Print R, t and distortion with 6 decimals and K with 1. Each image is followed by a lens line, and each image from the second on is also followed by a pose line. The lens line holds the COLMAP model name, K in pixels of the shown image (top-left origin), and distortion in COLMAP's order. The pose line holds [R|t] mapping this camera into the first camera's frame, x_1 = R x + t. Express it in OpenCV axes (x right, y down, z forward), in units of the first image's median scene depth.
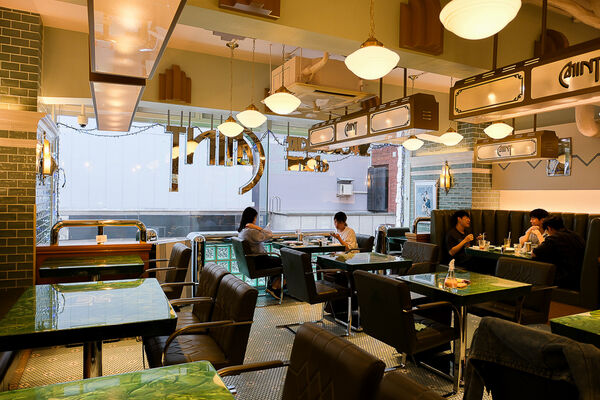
lens RADIAL K [[408.5, 0, 299.3], [0, 408.5, 198.2], [0, 0, 1]] dist [-0.006603, 0.000512]
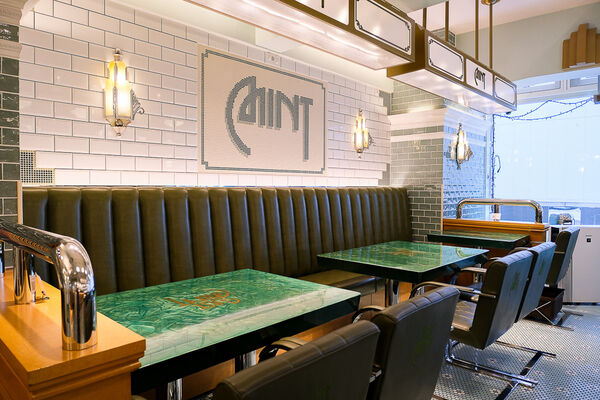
lens RADIAL K [[408.5, 0, 298.7], [0, 408.5, 200.9], [0, 0, 1]] dist [-0.006603, 0.000512]
pose [[0.355951, 0.026397, -0.934132, 0.338007], [-0.009895, 0.999651, 0.024478, 0.038134], [0.934452, 0.000530, 0.356088, 0.147174]]
